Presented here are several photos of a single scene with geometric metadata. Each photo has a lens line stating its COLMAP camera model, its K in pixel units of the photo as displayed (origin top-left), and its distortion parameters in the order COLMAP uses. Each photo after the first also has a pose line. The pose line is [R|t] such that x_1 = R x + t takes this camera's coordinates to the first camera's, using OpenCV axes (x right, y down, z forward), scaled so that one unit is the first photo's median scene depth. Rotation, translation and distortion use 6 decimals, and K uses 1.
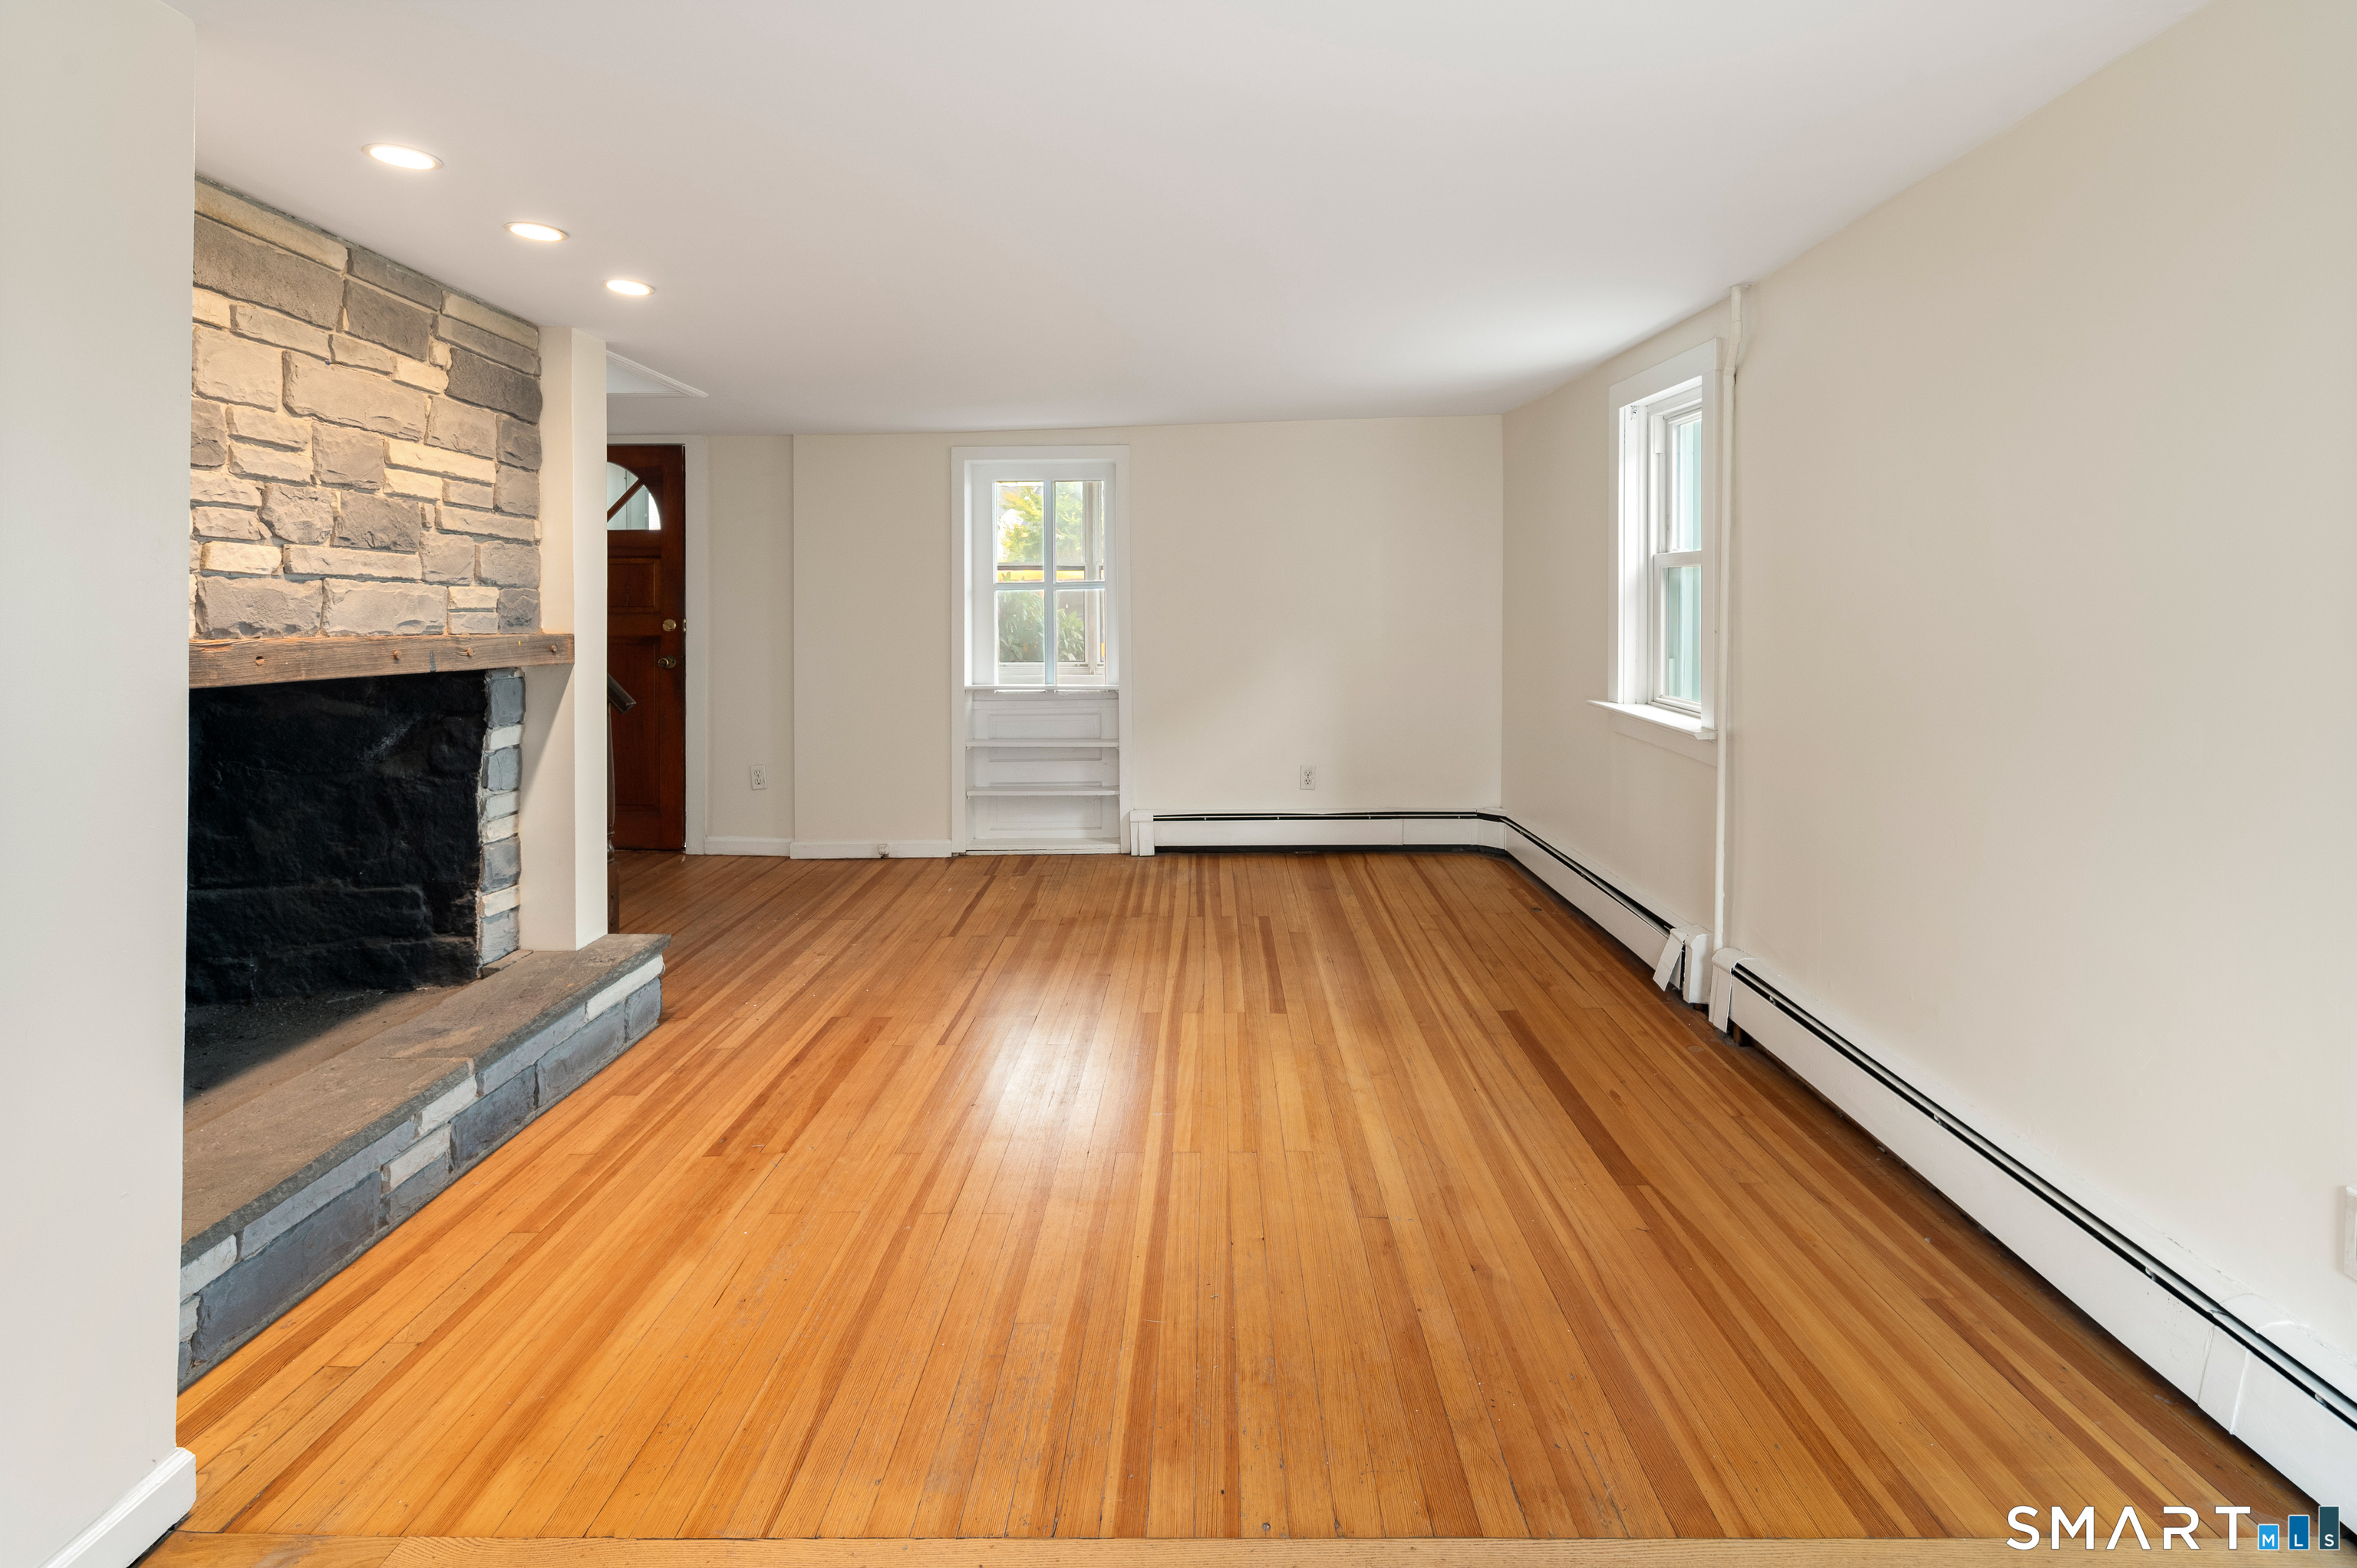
lens RADIAL K [[1148.3, 0, 1190.4], [0, 1148.3, 601.4], [0, 0, 1]] dist [0.000881, 0.000035]
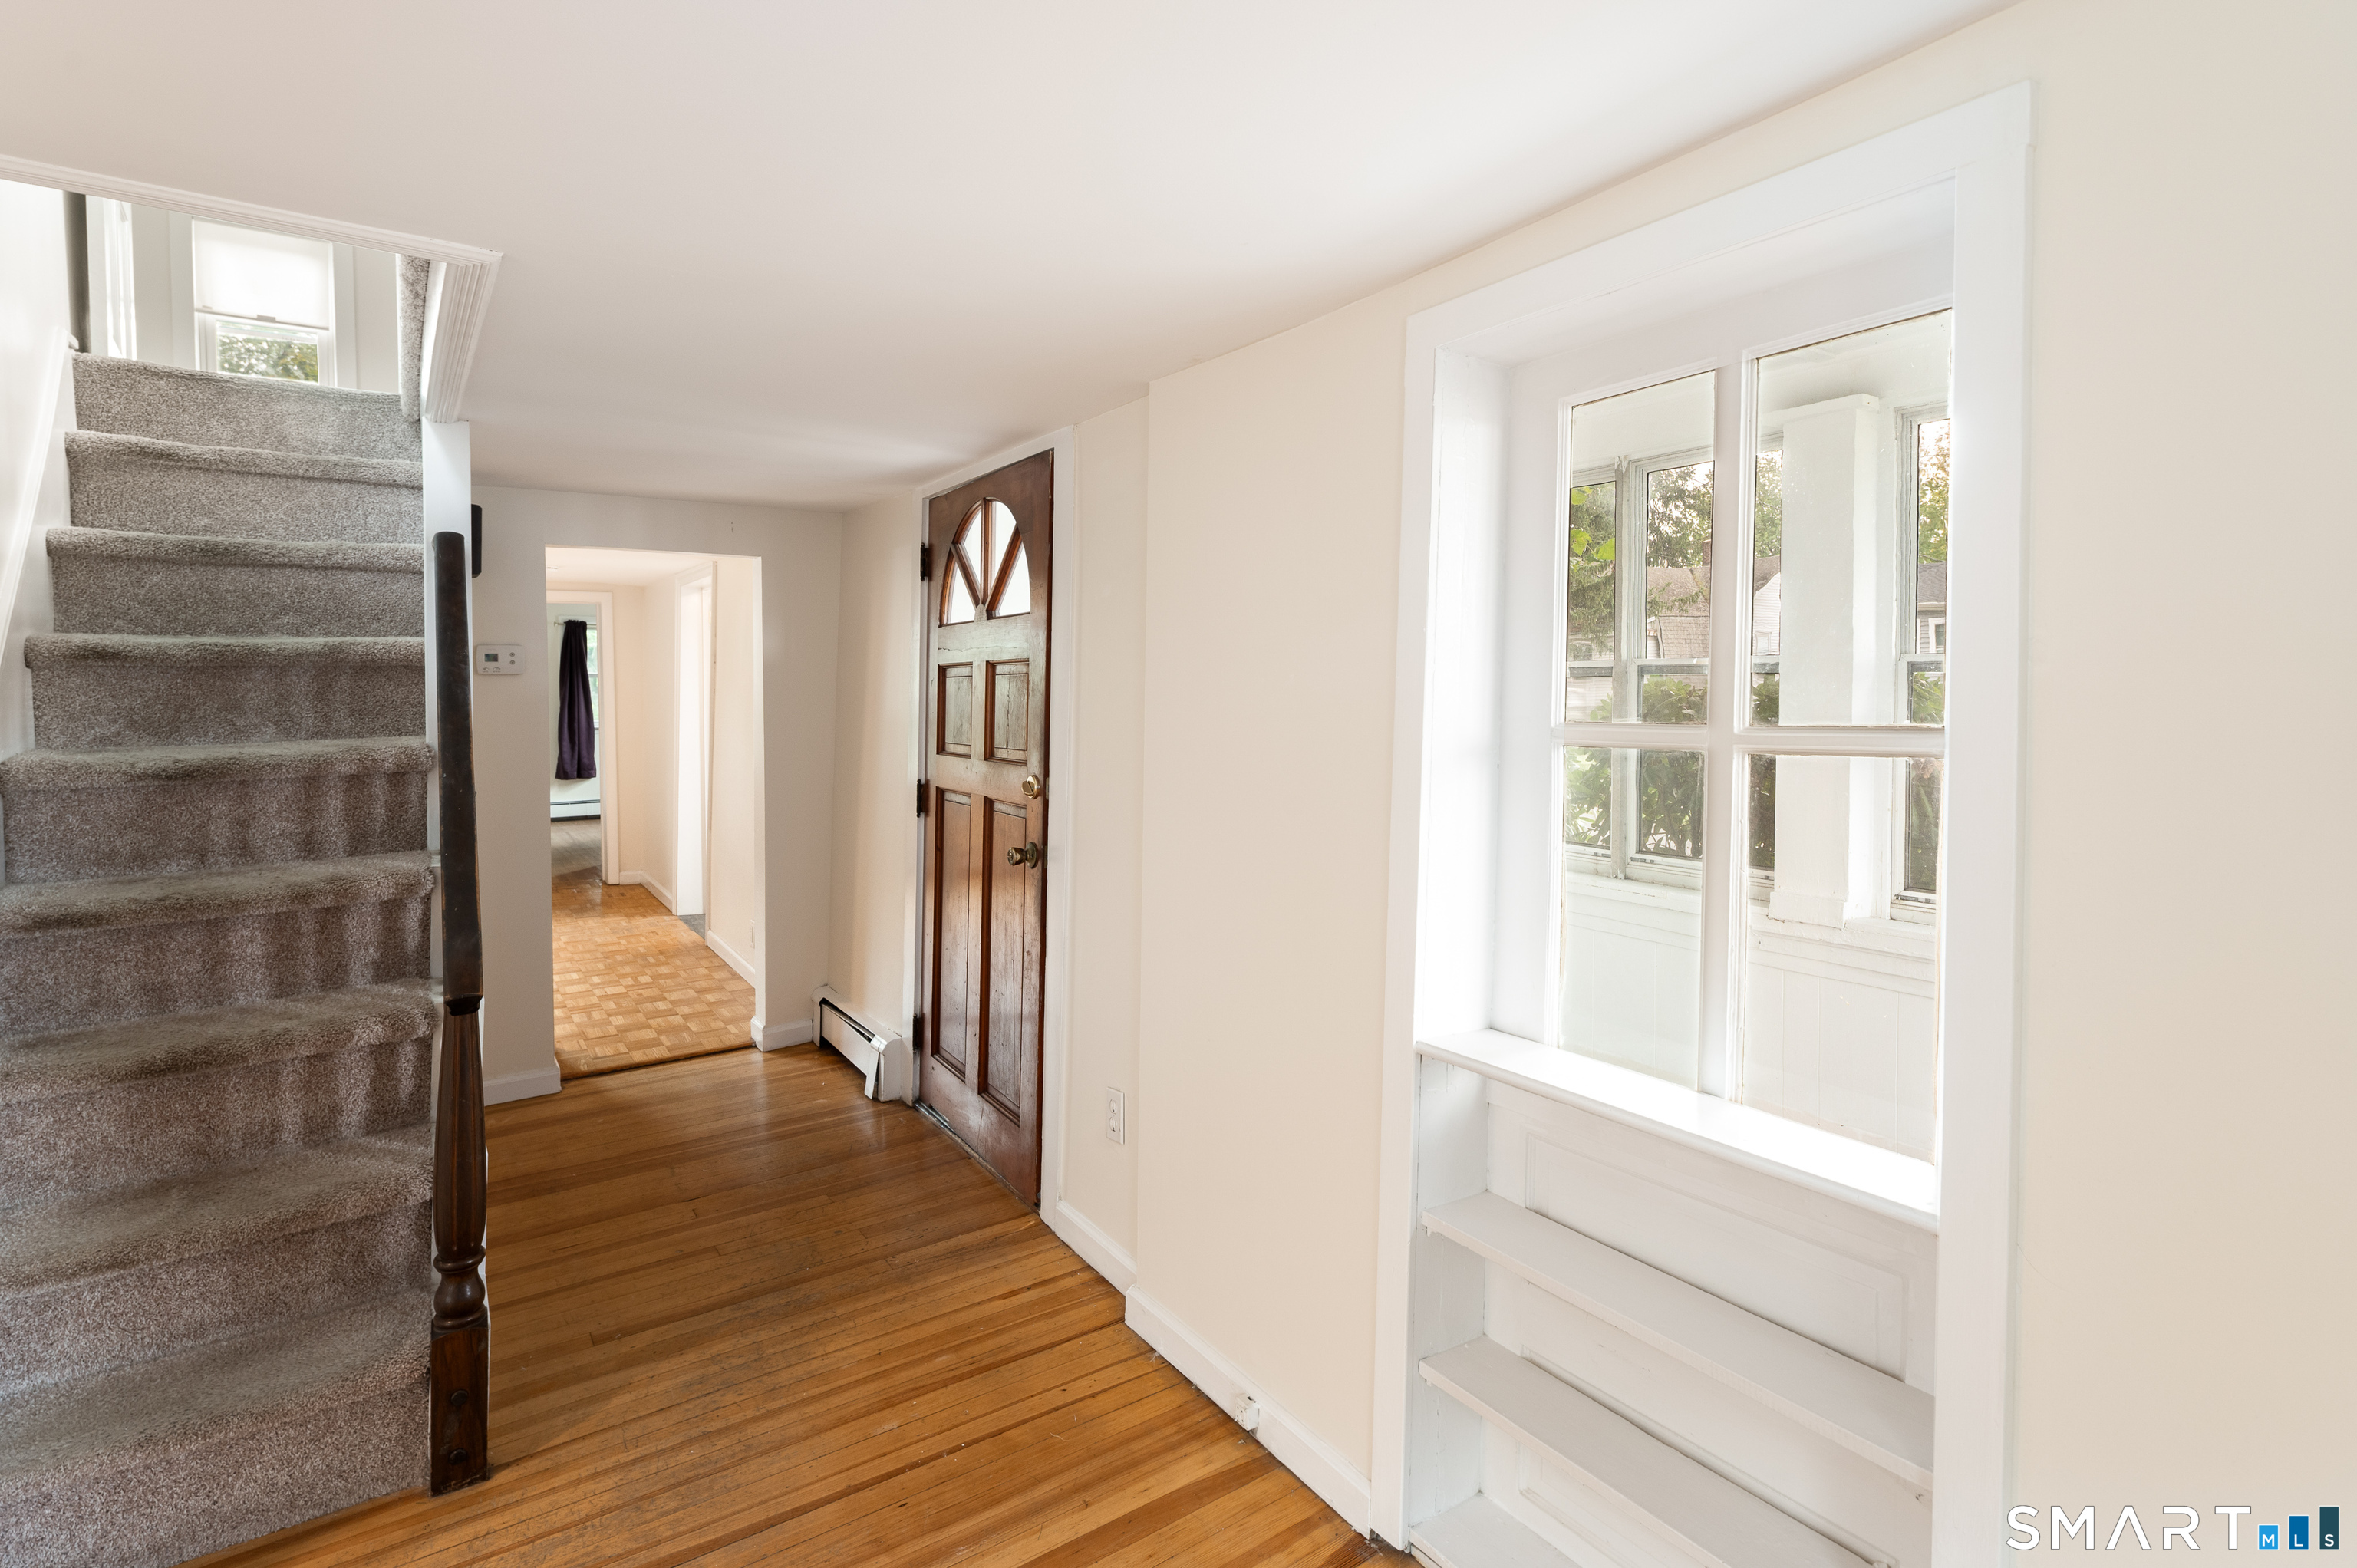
lens RADIAL K [[1145.2, 0, 1177.1], [0, 1145.2, 721.8], [0, 0, 1]] dist [-0.000001, -0.000395]
pose [[0.570506, 0.027363, -0.820838, 0.055707], [-0.009185, 0.999595, 0.026938, -0.049886], [0.821242, -0.007829, 0.570526, 1.464384]]
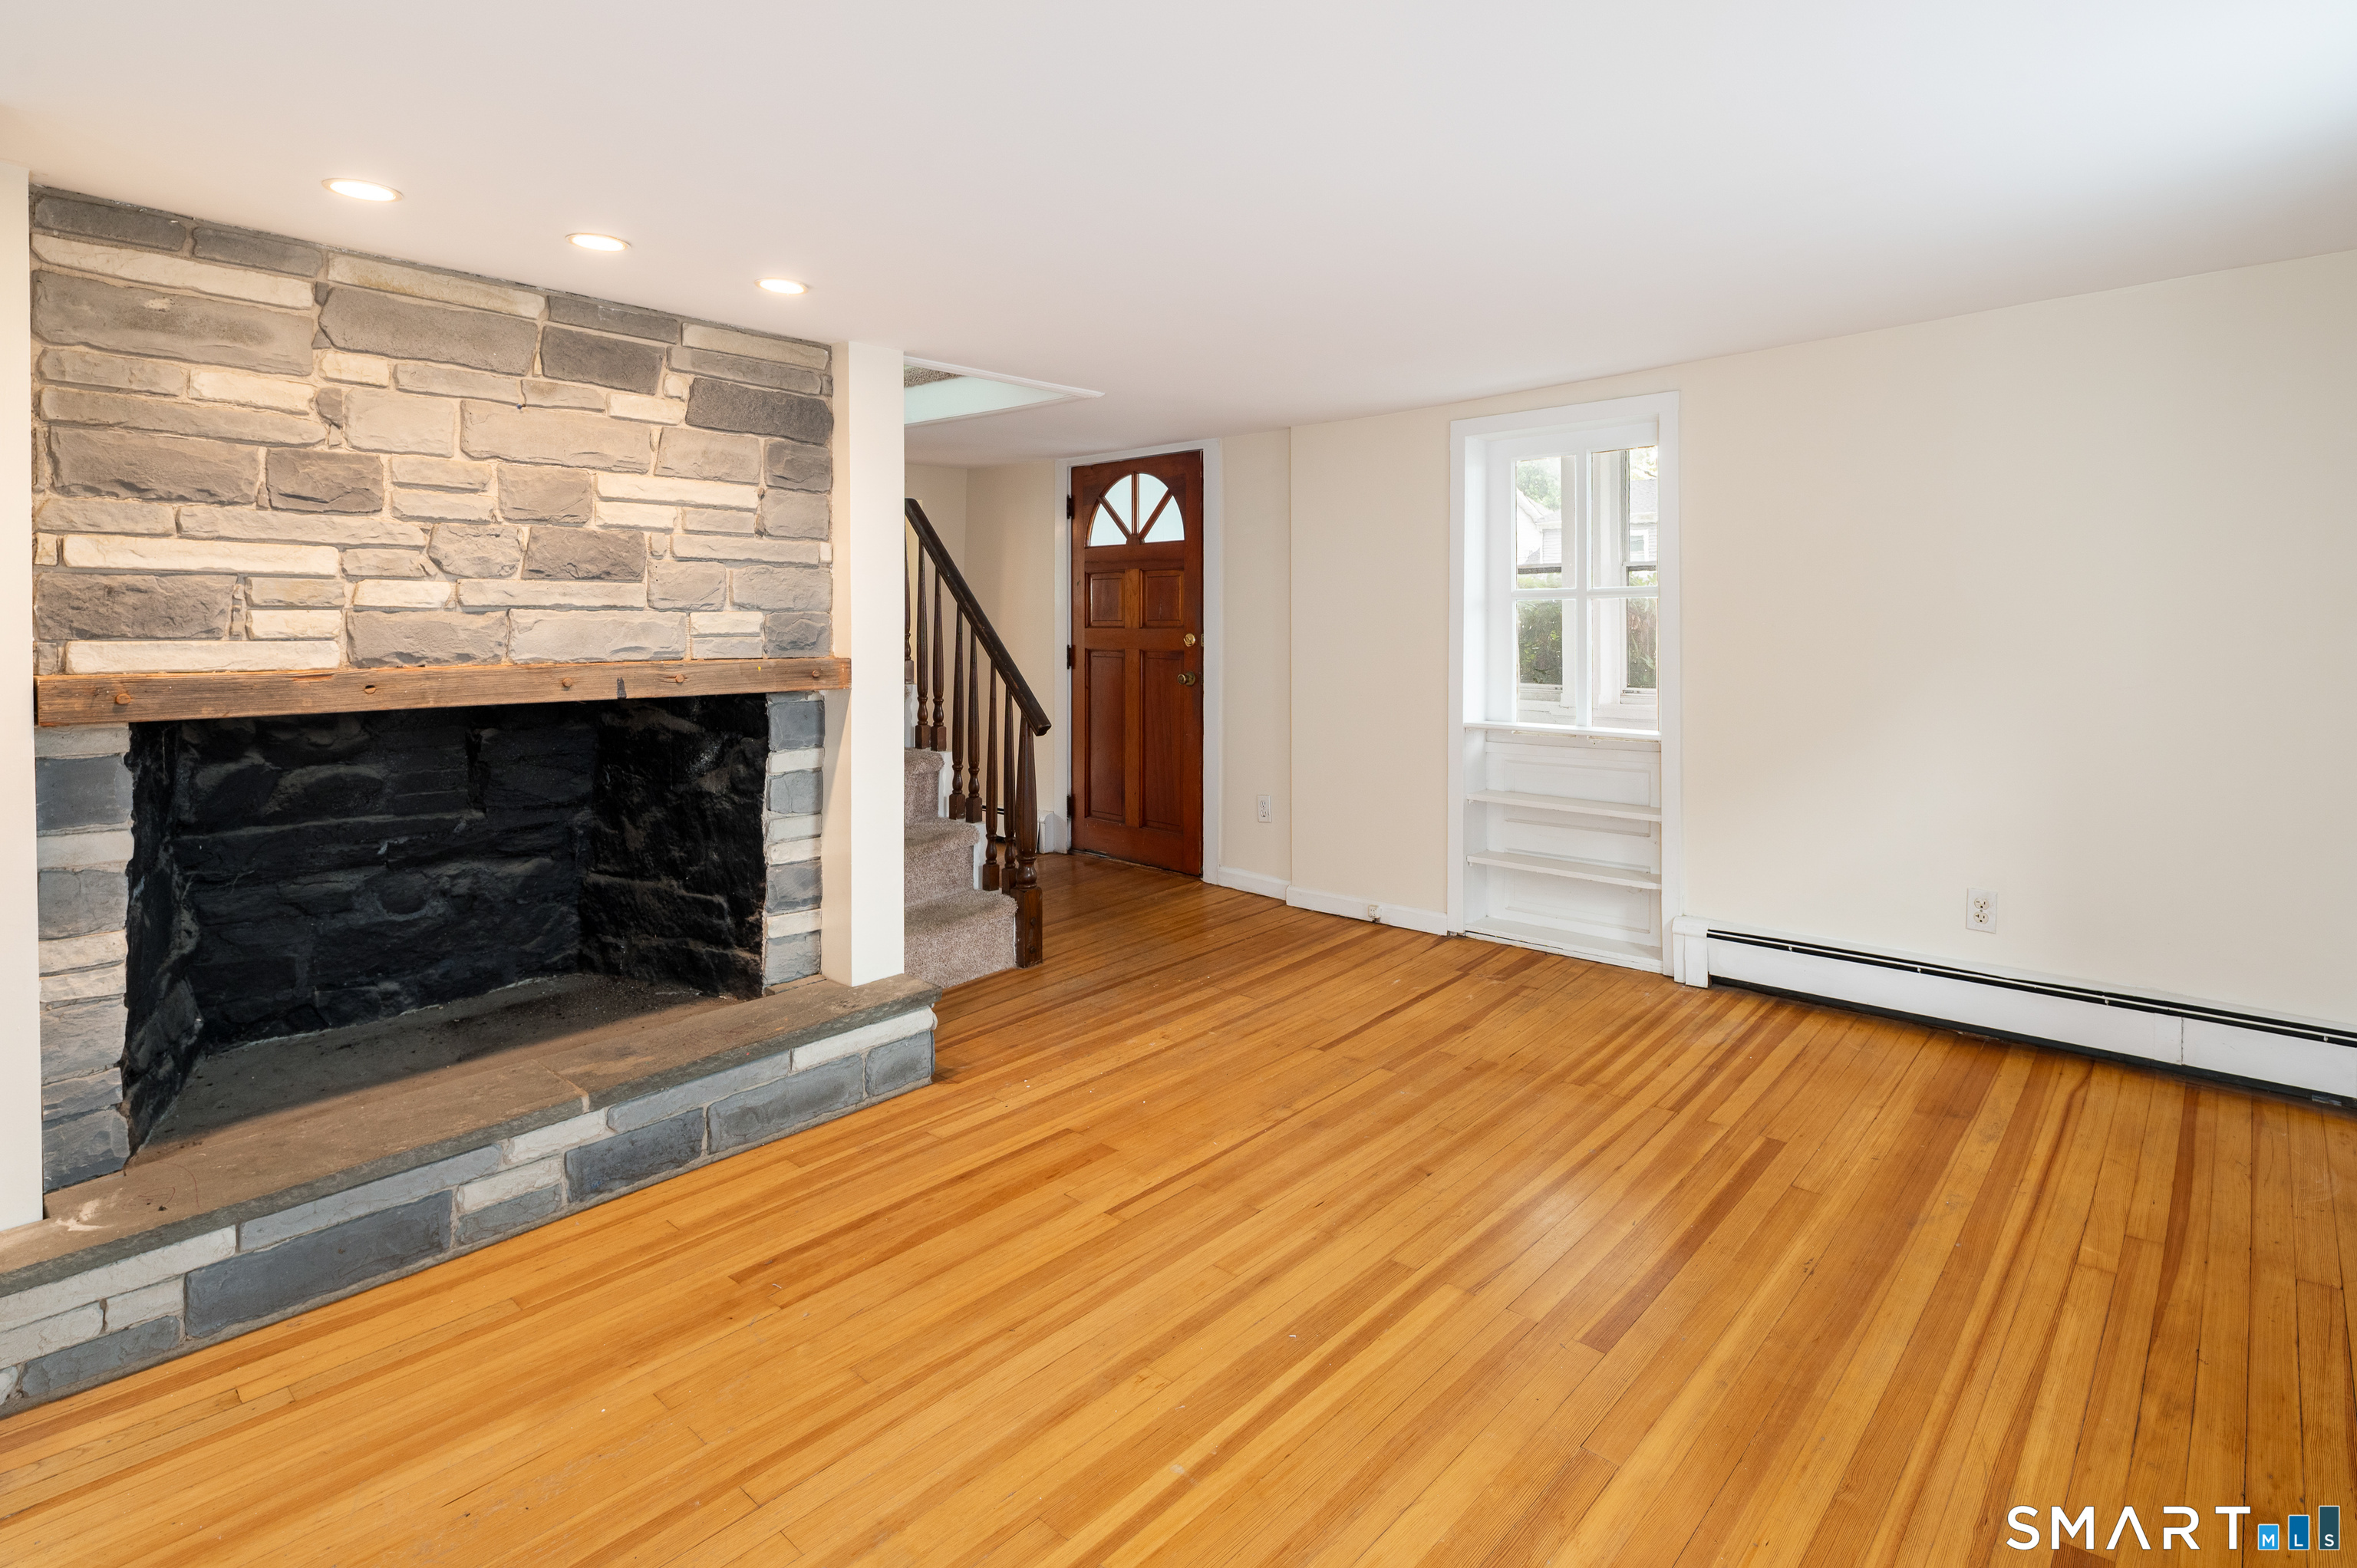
lens RADIAL K [[1178.0, 0, 1188.0], [0, 1178.0, 606.7], [0, 0, 1]] dist [0.001576, -0.000423]
pose [[0.749216, -0.004115, -0.662313, 0.382055], [0.007399, 0.999970, 0.002157, -0.017384], [0.662284, -0.006517, 0.749224, 0.514038]]
